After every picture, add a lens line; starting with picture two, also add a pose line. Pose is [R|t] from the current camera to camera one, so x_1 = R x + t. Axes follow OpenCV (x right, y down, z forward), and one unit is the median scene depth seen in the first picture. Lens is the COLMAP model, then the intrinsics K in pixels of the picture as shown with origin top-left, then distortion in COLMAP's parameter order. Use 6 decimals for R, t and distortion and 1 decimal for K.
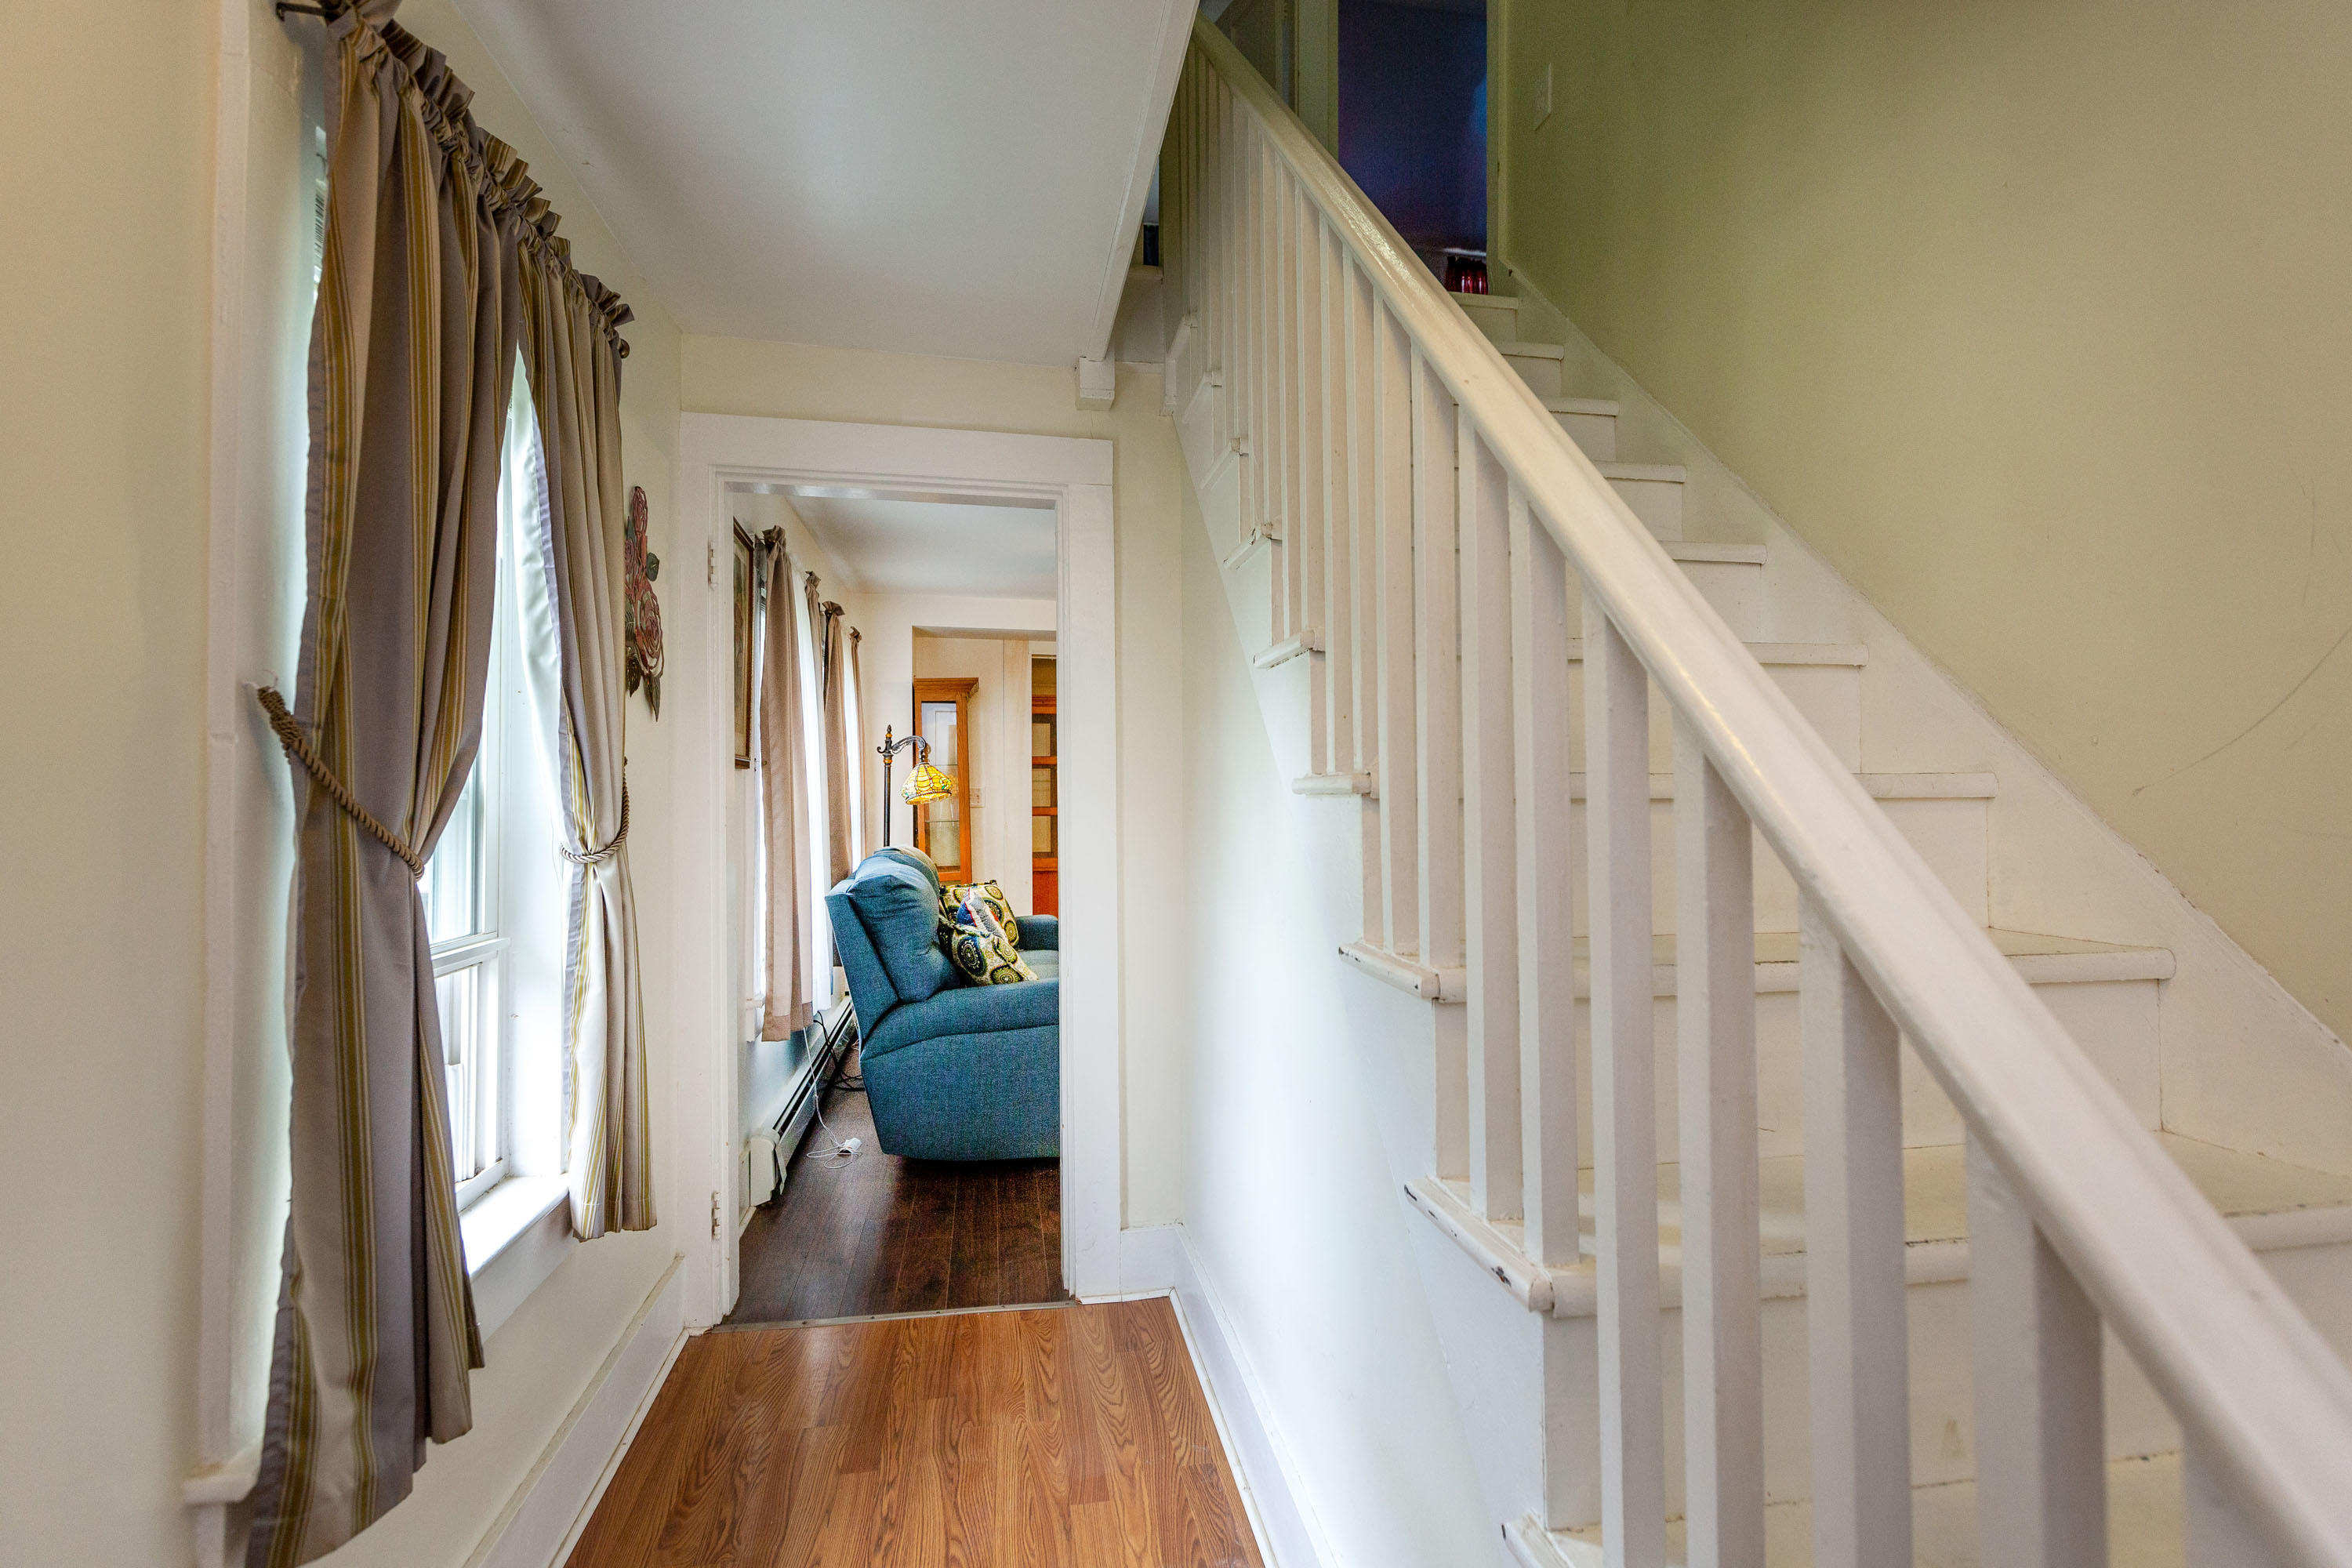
lens RADIAL K [[1057.0, 0, 1173.8], [0, 1057.0, 784.2], [0, 0, 1]] dist [0.006621, -0.001577]
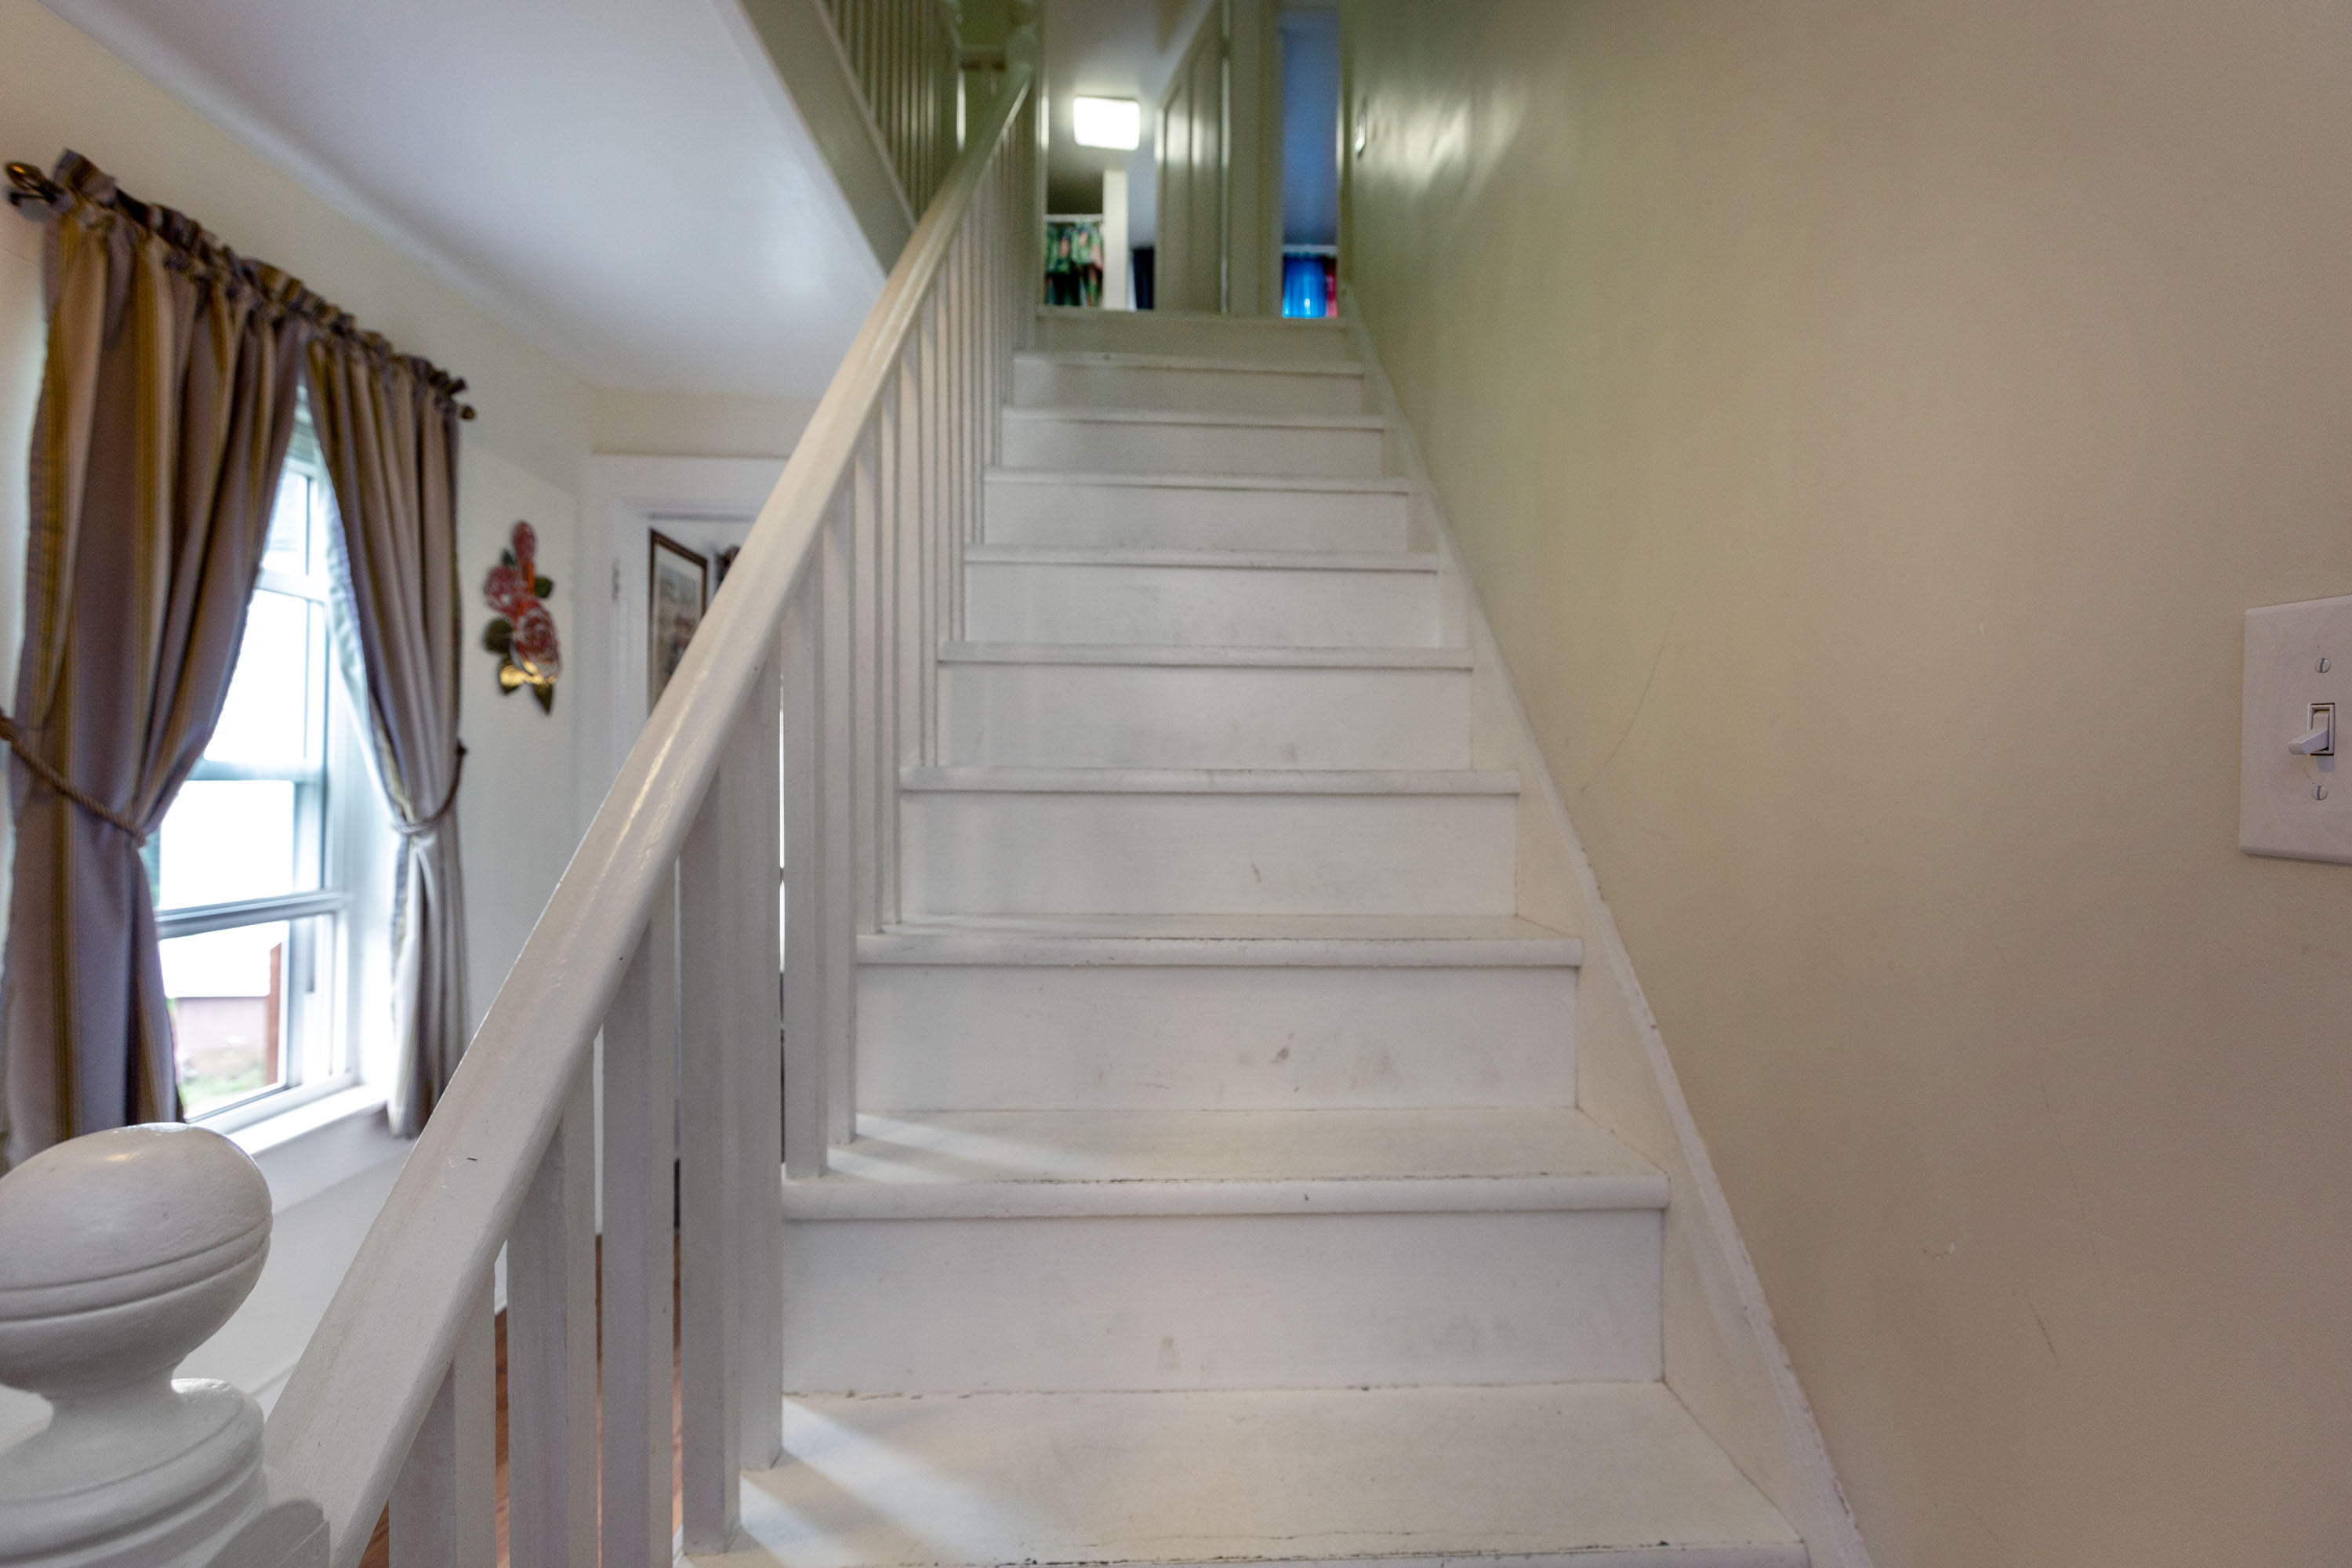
lens RADIAL K [[1057.0, 0, 1360.7], [0, 1057.0, 768.8], [0, 0, 1]] dist [0.006621, -0.001577]
pose [[0.990072, 0.008311, -0.140317, 0.766689], [-0.007798, 0.999961, 0.004202, -0.016693], [0.140347, -0.003066, 0.990098, -0.074393]]
